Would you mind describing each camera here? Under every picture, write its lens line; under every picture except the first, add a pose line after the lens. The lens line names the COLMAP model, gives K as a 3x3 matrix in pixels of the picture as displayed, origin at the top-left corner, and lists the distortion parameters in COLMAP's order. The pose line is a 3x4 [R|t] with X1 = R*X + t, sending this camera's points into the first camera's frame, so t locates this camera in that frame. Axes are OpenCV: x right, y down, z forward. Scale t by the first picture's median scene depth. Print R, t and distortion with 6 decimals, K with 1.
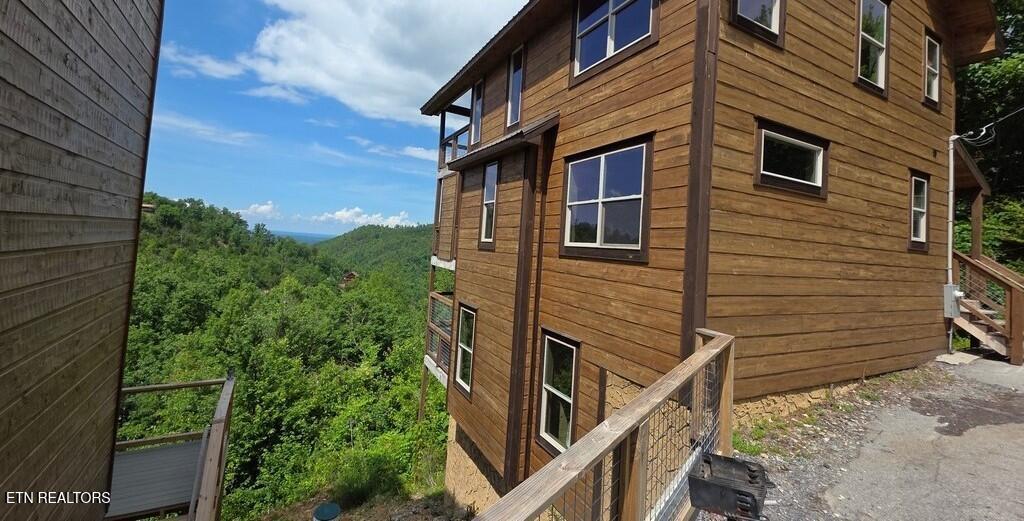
lens RADIAL K [[408.3, 0, 486.7], [0, 408.3, 241.8], [0, 0, 1]] dist [0.014185, -0.001626]
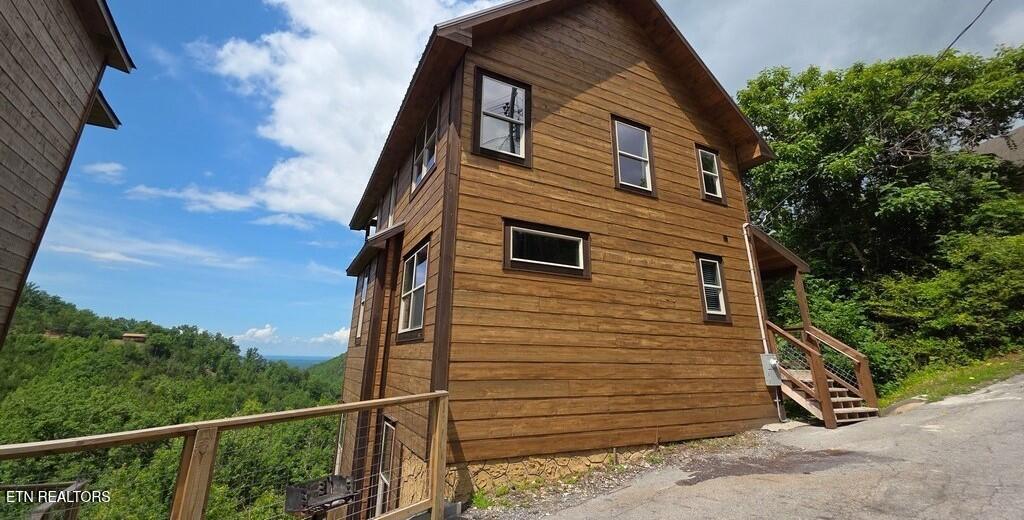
lens RADIAL K [[408.3, 0, 469.3], [0, 408.3, 237.1], [0, 0, 1]] dist [0.014185, -0.001626]
pose [[0.998490, -0.054510, -0.006831, 0.485496], [0.050541, 0.960201, -0.274701, 0.088682], [0.021533, 0.273941, 0.961506, -0.187810]]
